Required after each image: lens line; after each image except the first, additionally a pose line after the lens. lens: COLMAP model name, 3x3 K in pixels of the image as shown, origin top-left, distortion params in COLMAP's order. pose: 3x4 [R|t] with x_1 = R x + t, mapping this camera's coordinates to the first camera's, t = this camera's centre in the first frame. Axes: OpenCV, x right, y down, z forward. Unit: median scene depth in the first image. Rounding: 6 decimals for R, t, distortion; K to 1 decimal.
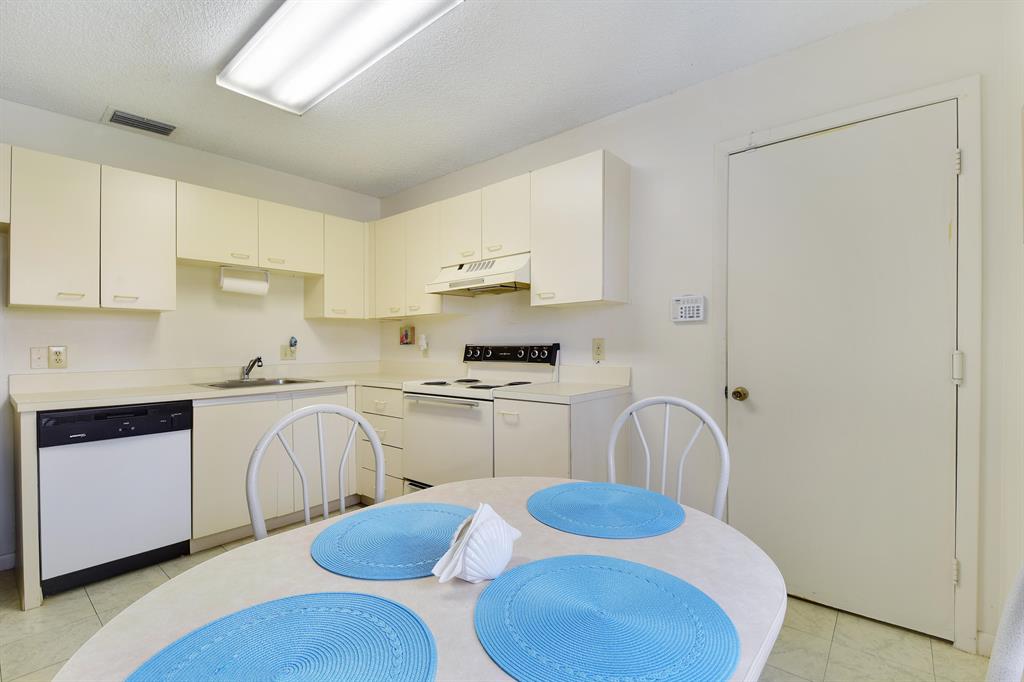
lens RADIAL K [[453.6, 0, 509.0], [0, 453.6, 345.1], [0, 0, 1]] dist [0.025301, -0.021148]
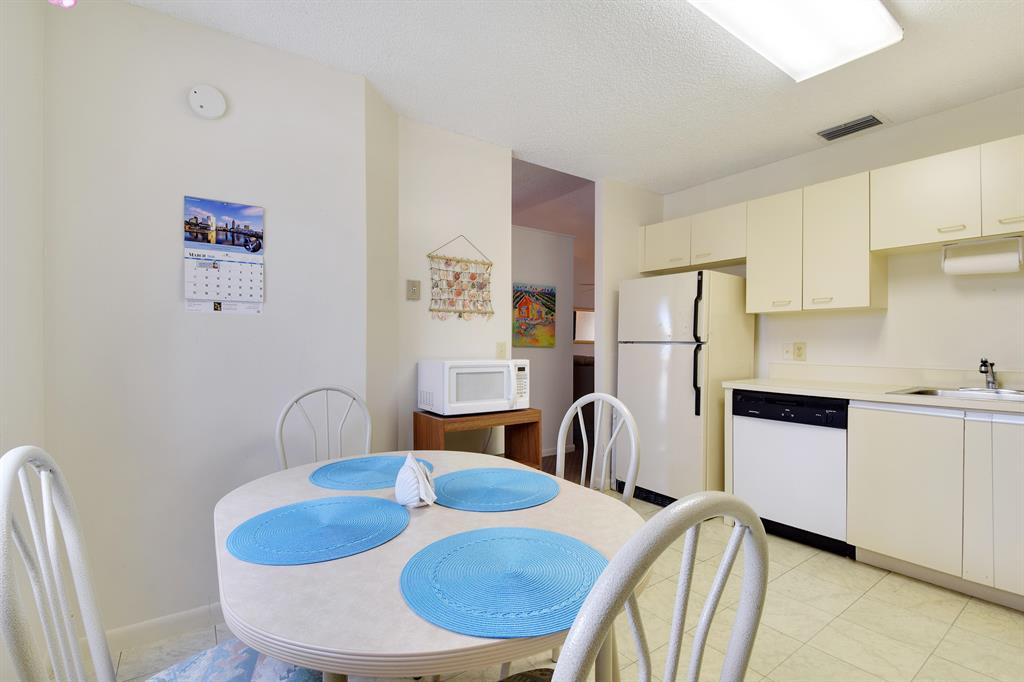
lens RADIAL K [[453.6, 0, 509.0], [0, 453.6, 345.1], [0, 0, 1]] dist [0.025301, -0.021148]
pose [[-0.196676, 0.009845, -0.980419, 0.367557], [-0.003074, 0.999938, 0.010658, -0.002808], [0.980464, 0.005110, -0.196633, 0.452342]]
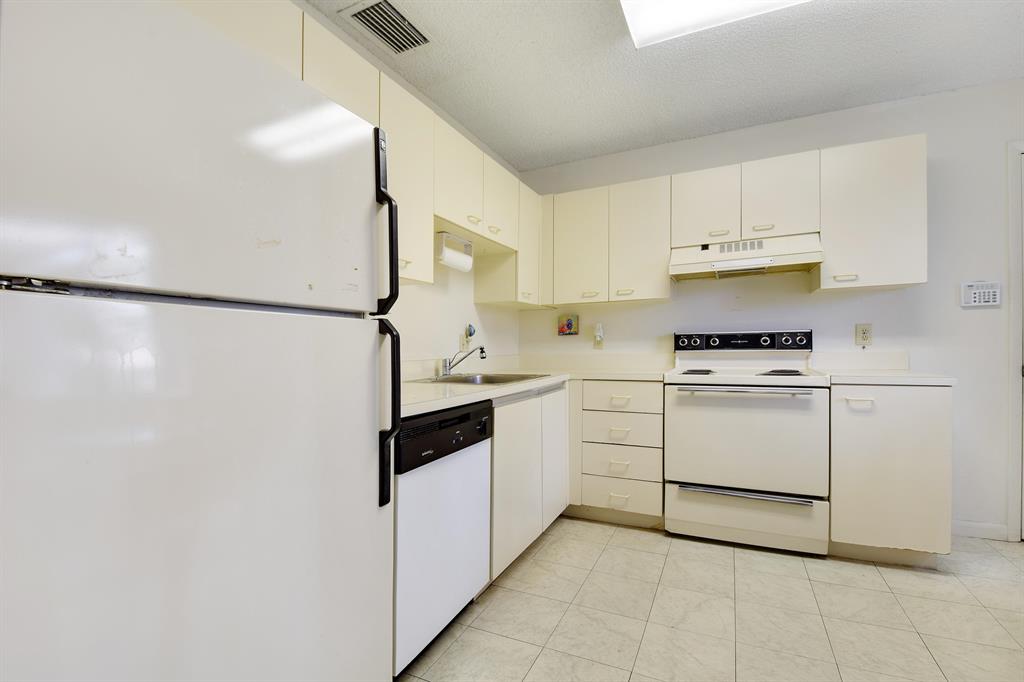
lens RADIAL K [[446.5, 0, 508.7], [0, 446.5, 349.1], [0, 0, 1]] dist [0.021738, -0.025994]
pose [[0.966291, -0.008895, 0.257297, -0.796884], [0.008010, 0.999958, 0.004487, 0.029872], [-0.257326, -0.002274, 0.966322, 0.244330]]
